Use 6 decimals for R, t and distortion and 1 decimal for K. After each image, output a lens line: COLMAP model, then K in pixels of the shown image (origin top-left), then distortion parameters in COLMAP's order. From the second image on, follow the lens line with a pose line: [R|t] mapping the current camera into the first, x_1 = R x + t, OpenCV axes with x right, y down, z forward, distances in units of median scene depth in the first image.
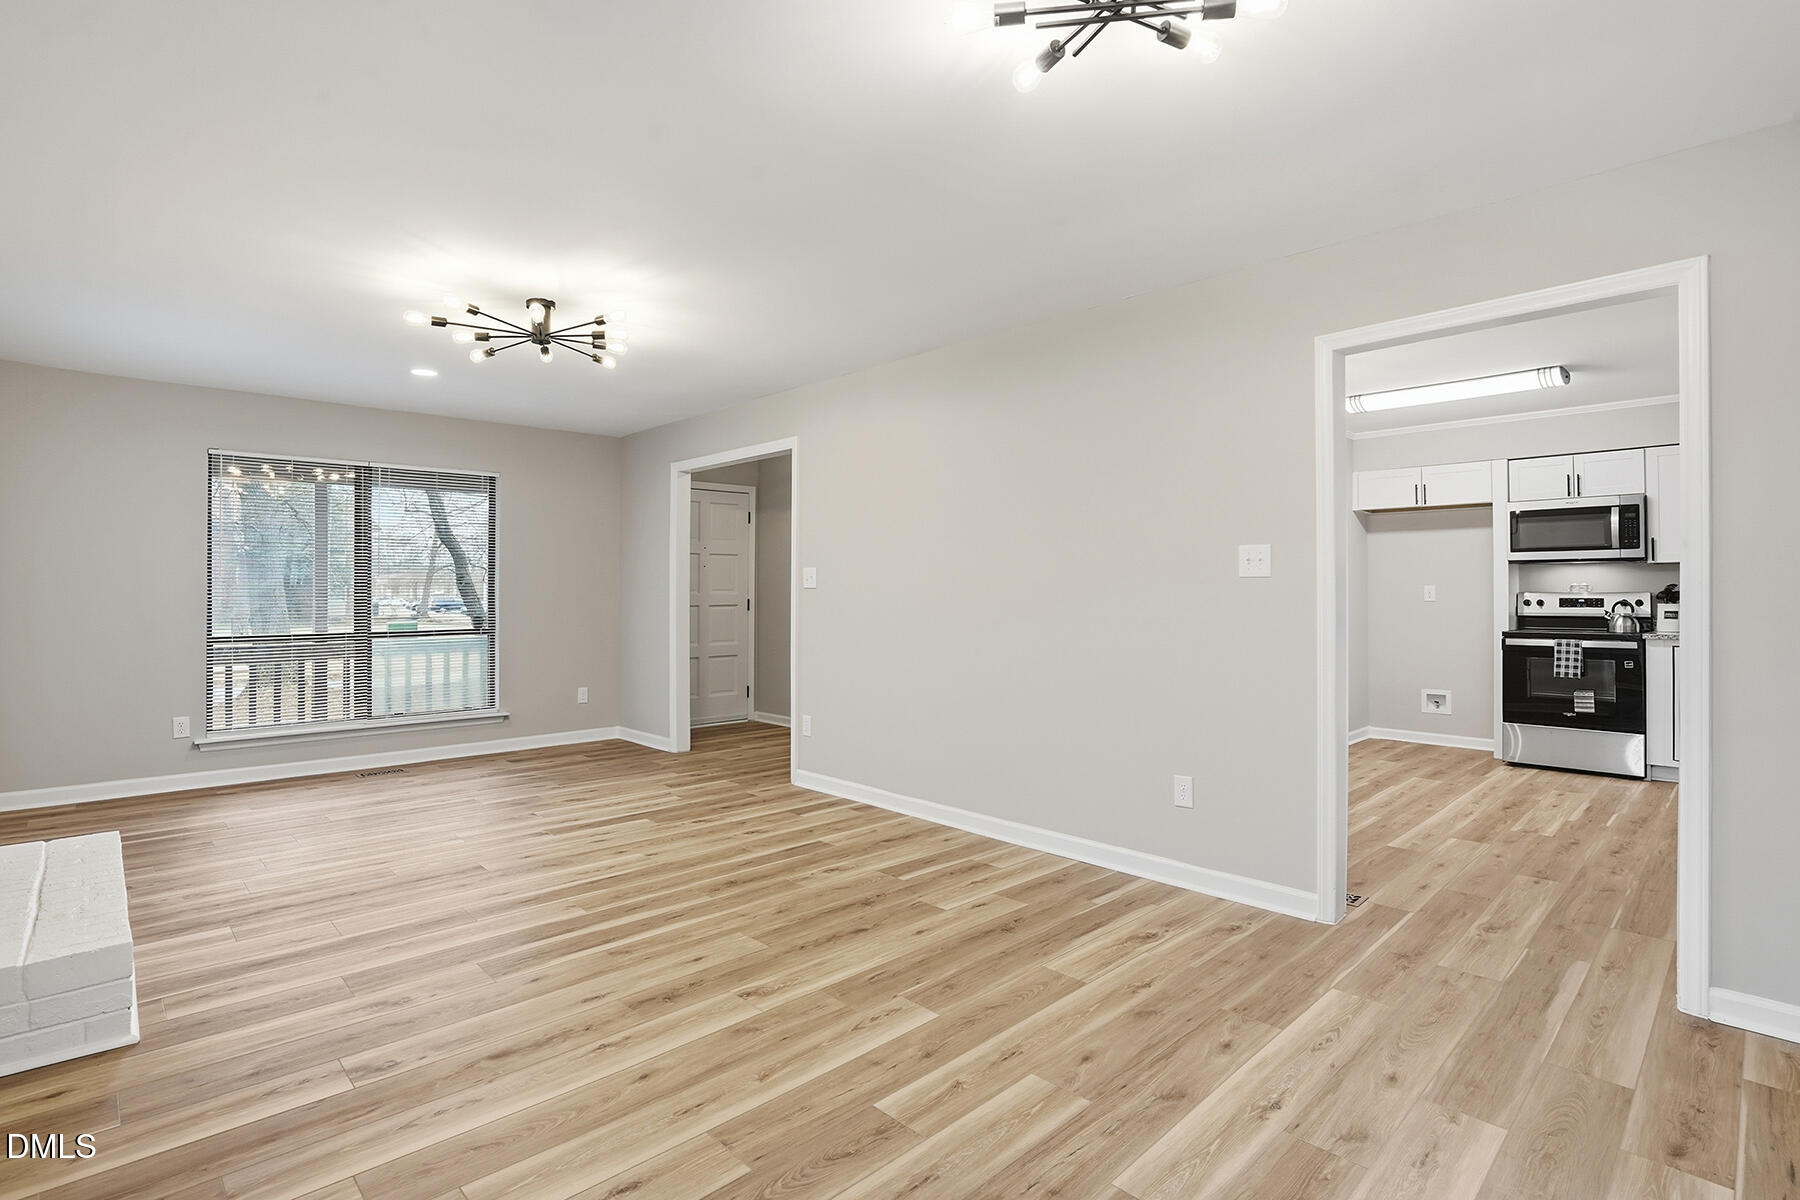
lens RADIAL K [[864.0, 0, 892.8], [0, 864.0, 597.3], [0, 0, 1]] dist [-0.025426, 0.005081]
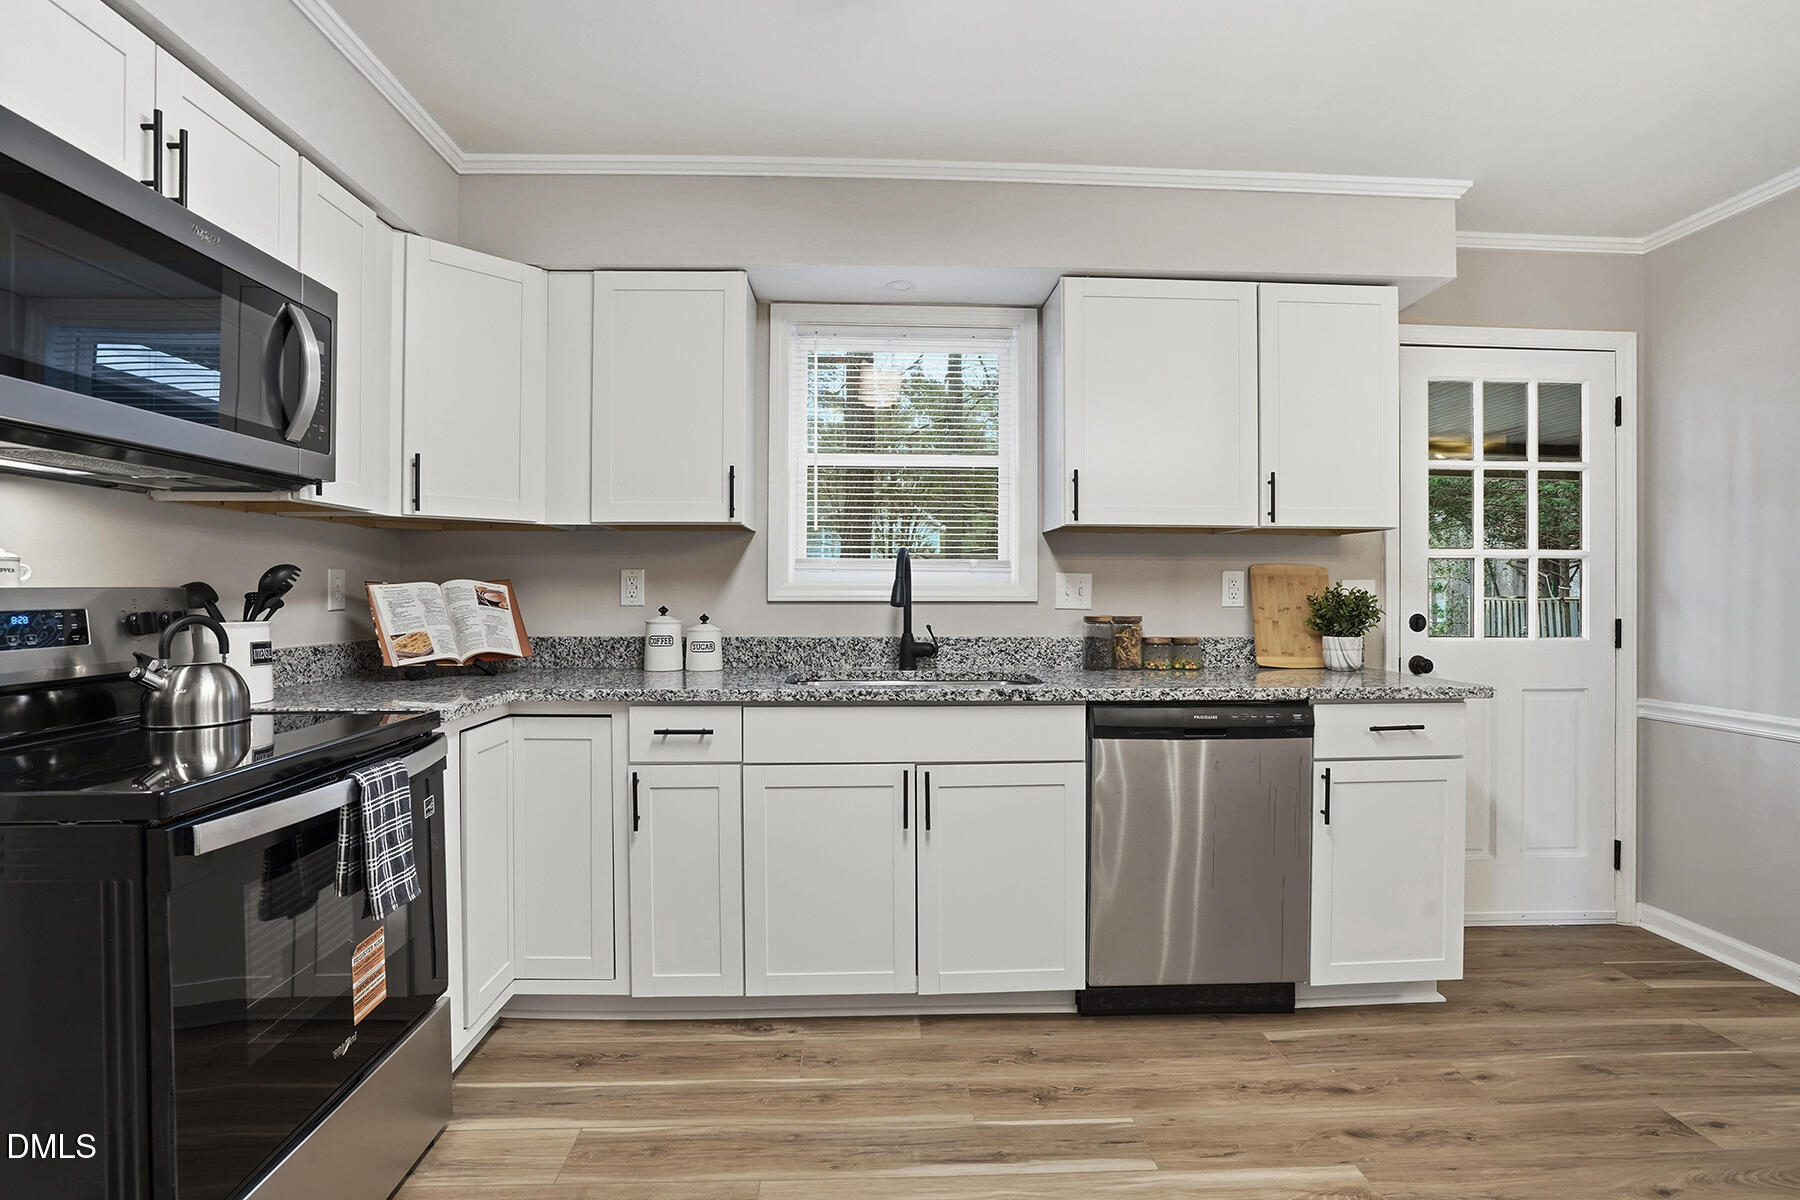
lens RADIAL K [[831.9, 0, 901.6], [0, 831.9, 600.7], [0, 0, 1]] dist [-0.003527, -0.000420]
pose [[-0.748803, 0.000302, 0.662793, 0.832869], [0.006386, 0.999957, 0.006759, -0.006528], [-0.662762, 0.009294, -0.748772, 1.816317]]
